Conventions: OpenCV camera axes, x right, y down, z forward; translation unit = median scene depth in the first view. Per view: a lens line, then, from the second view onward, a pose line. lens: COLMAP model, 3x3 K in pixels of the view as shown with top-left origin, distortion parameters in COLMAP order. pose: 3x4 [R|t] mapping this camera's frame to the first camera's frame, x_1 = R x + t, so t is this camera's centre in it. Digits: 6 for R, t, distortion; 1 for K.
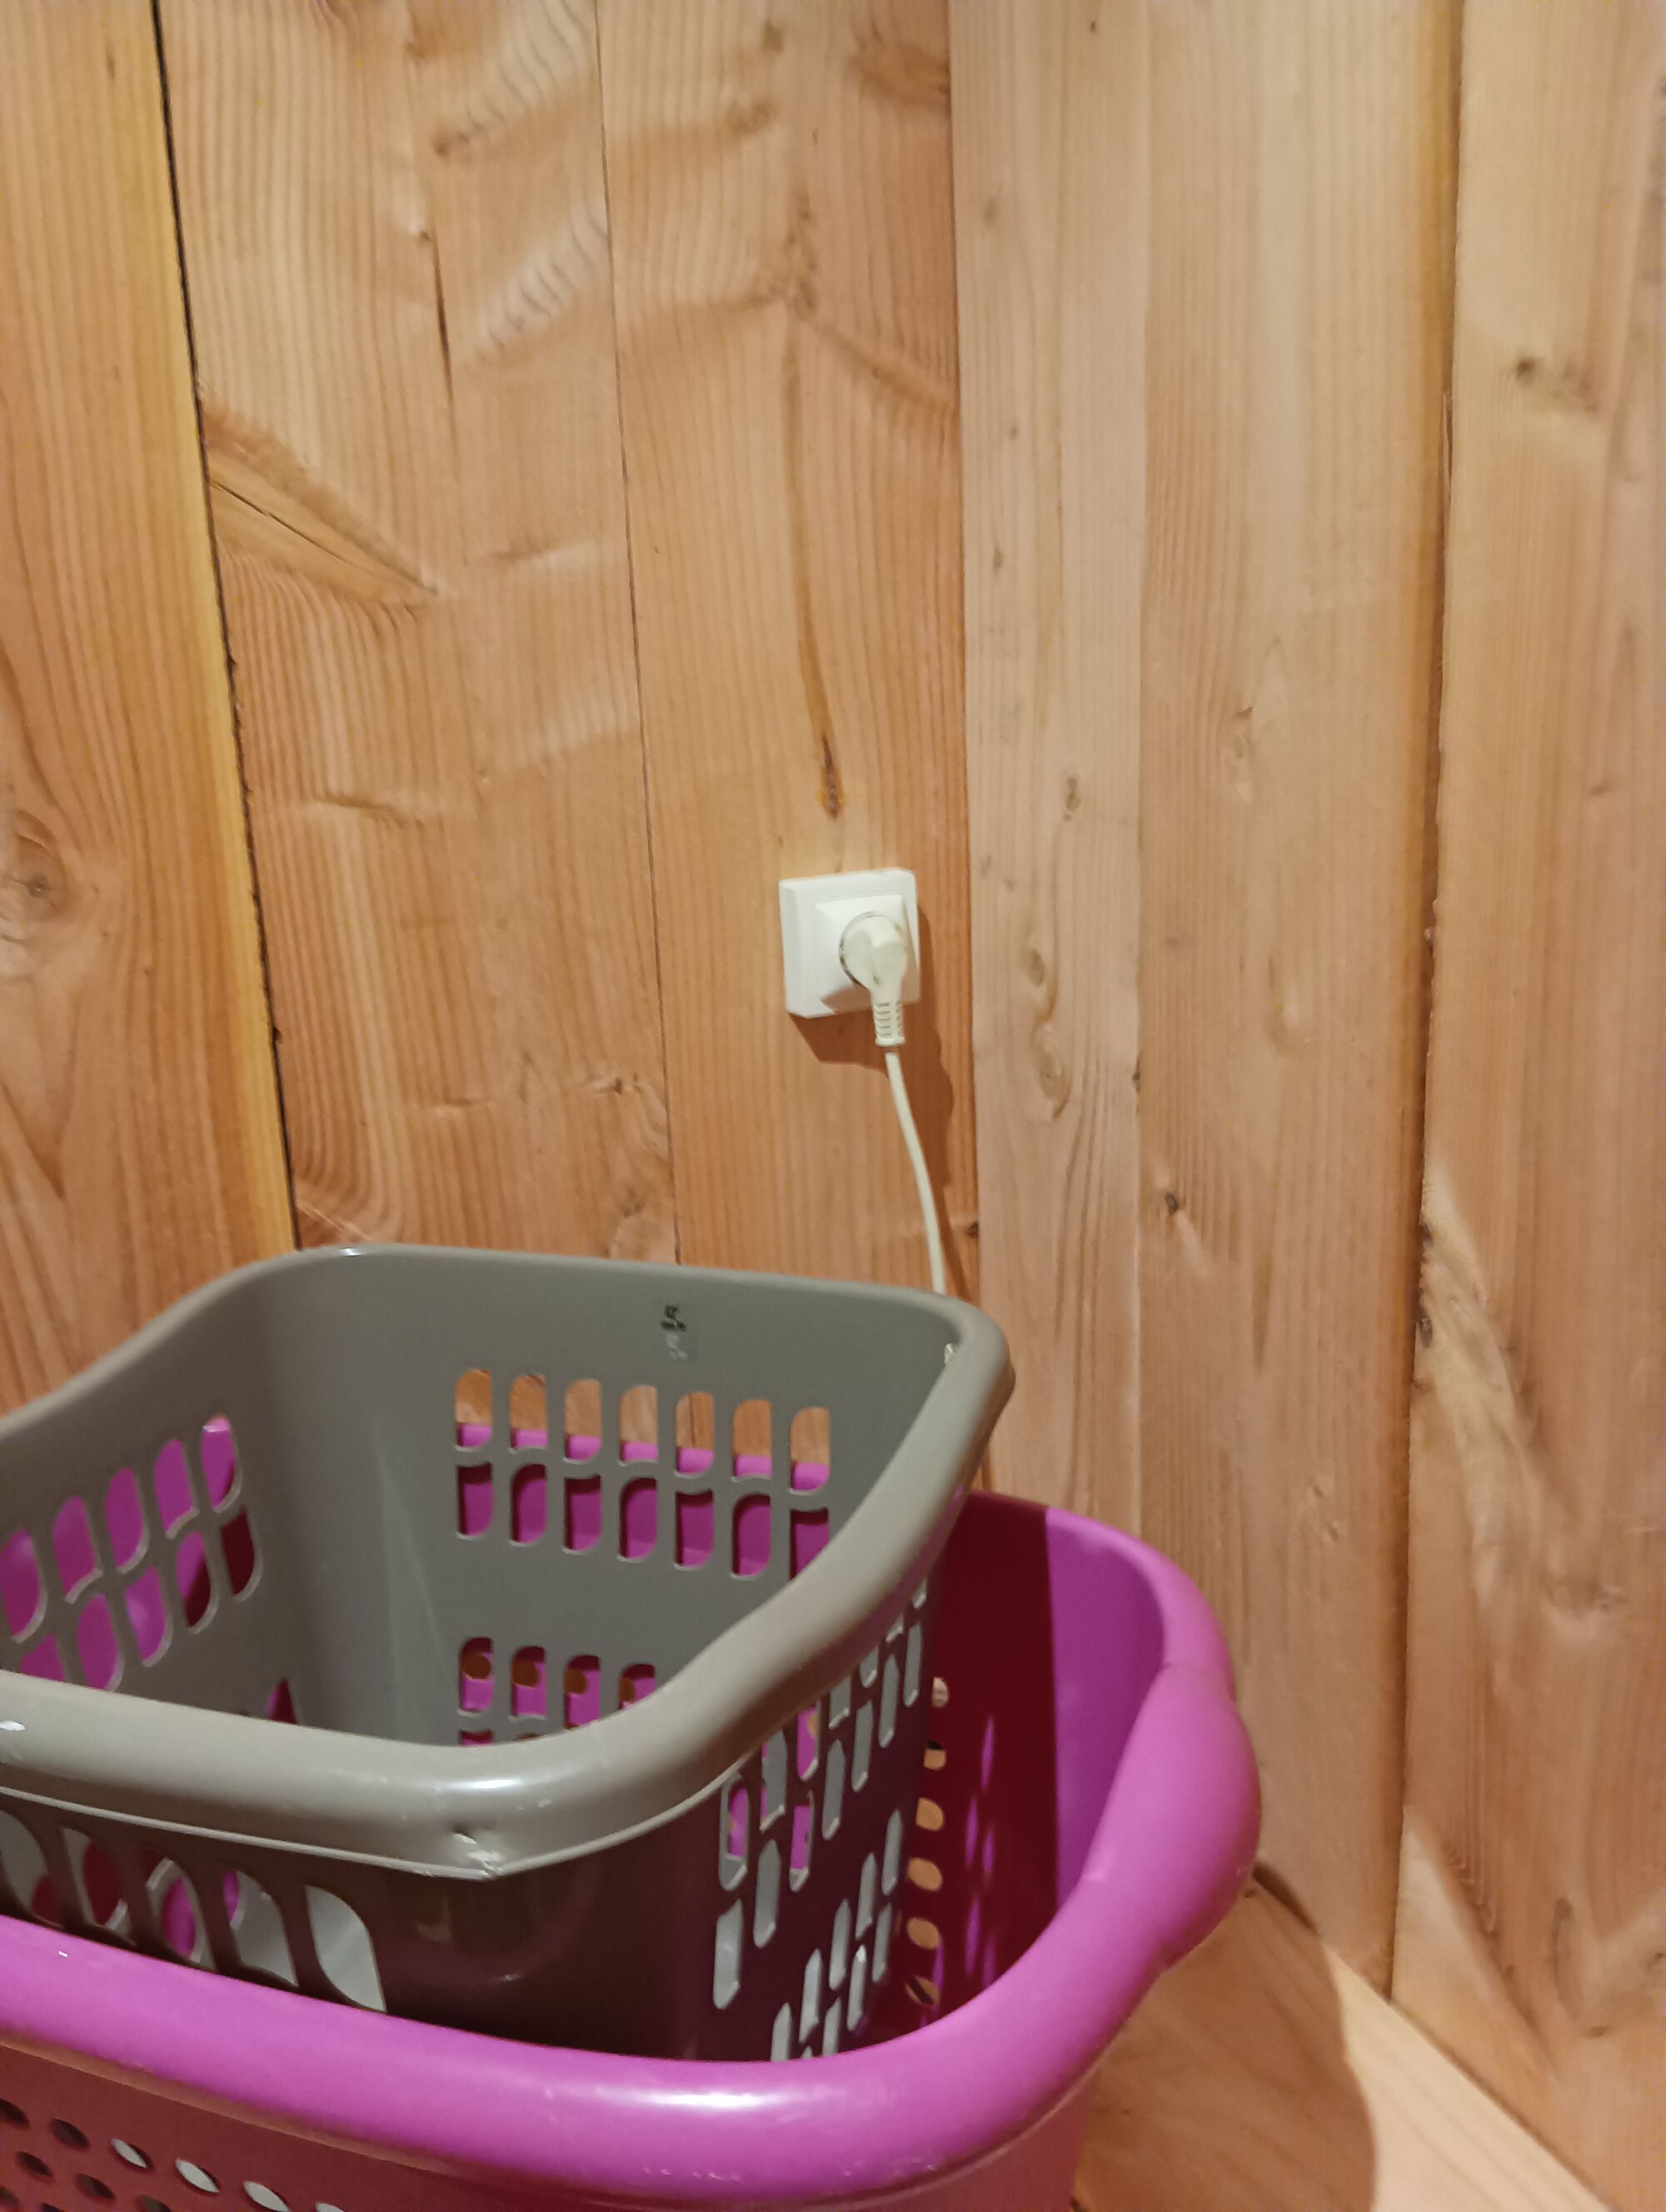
lens RADIAL K [[1836.5, 0, 833.0], [0, 1836.5, 1106.0], [0, 0, 1]] dist [0.086781, -0.180504]
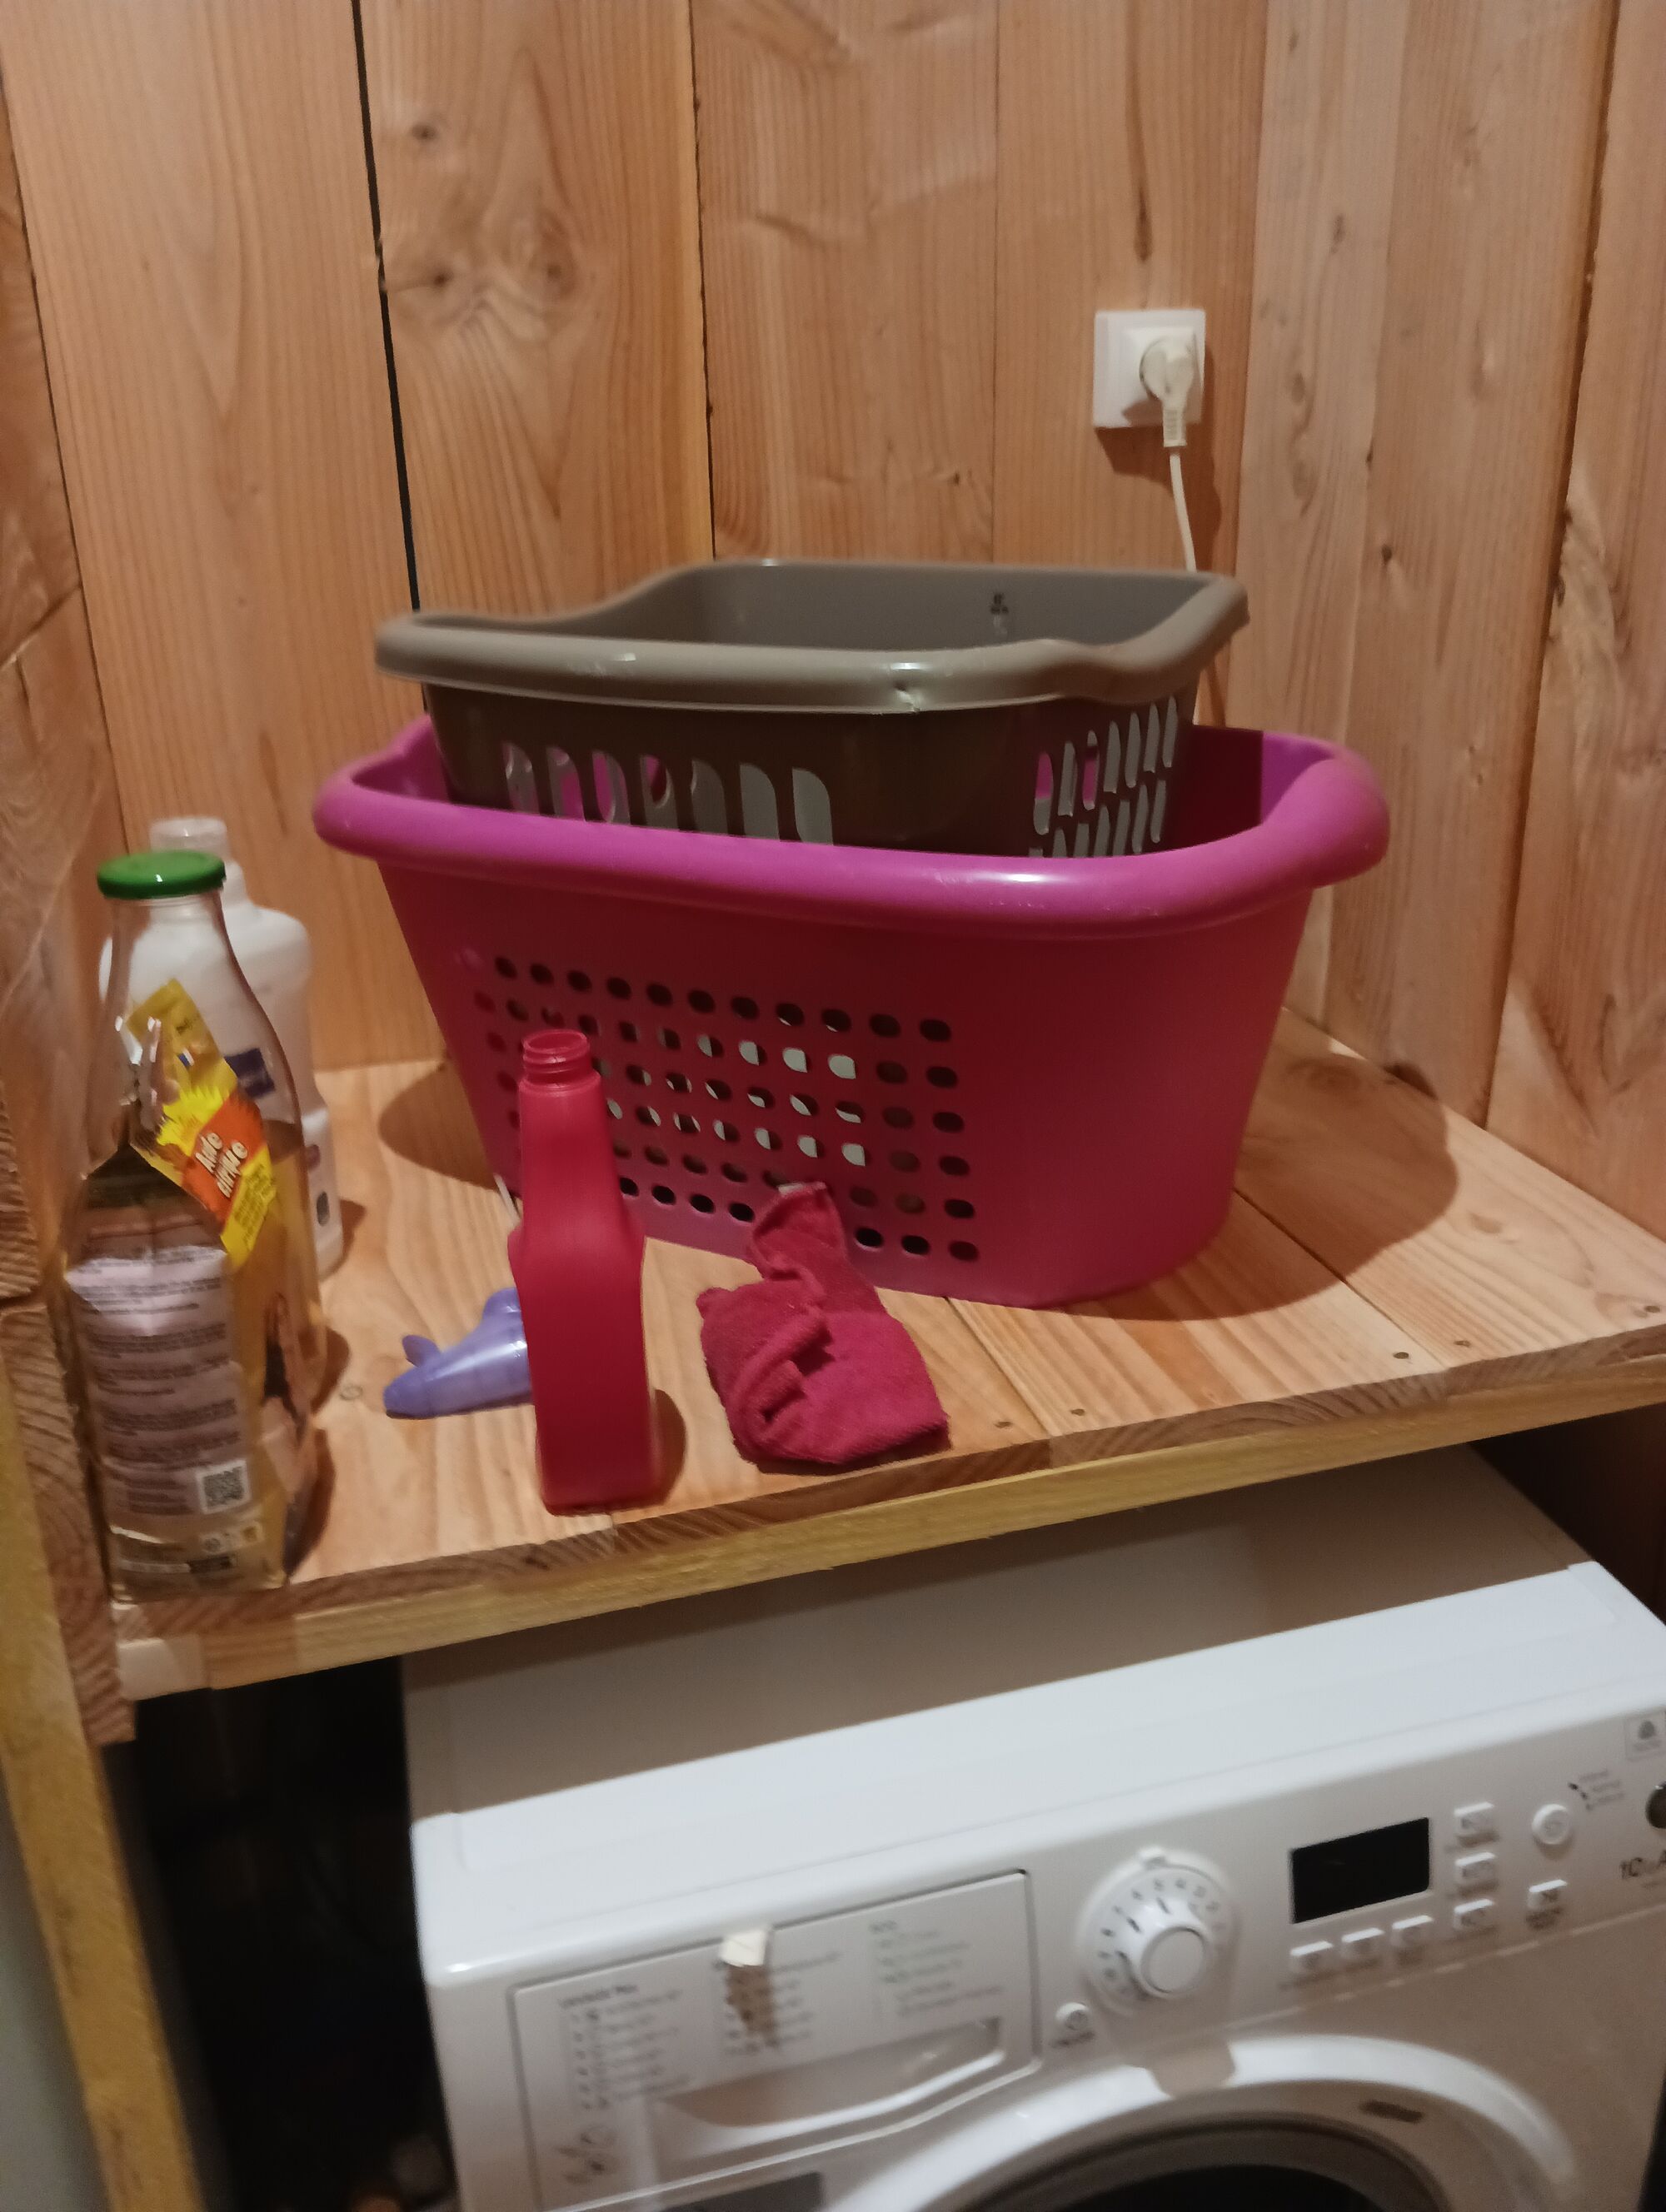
lens RADIAL K [[1836.5, 0, 833.0], [0, 1836.5, 1106.0], [0, 0, 1]] dist [0.086781, -0.180504]
pose [[0.989317, 0.074226, -0.125467, -0.008128], [-0.054943, 0.987051, 0.150705, 0.255867], [0.135028, -0.142202, 0.980585, -0.377470]]
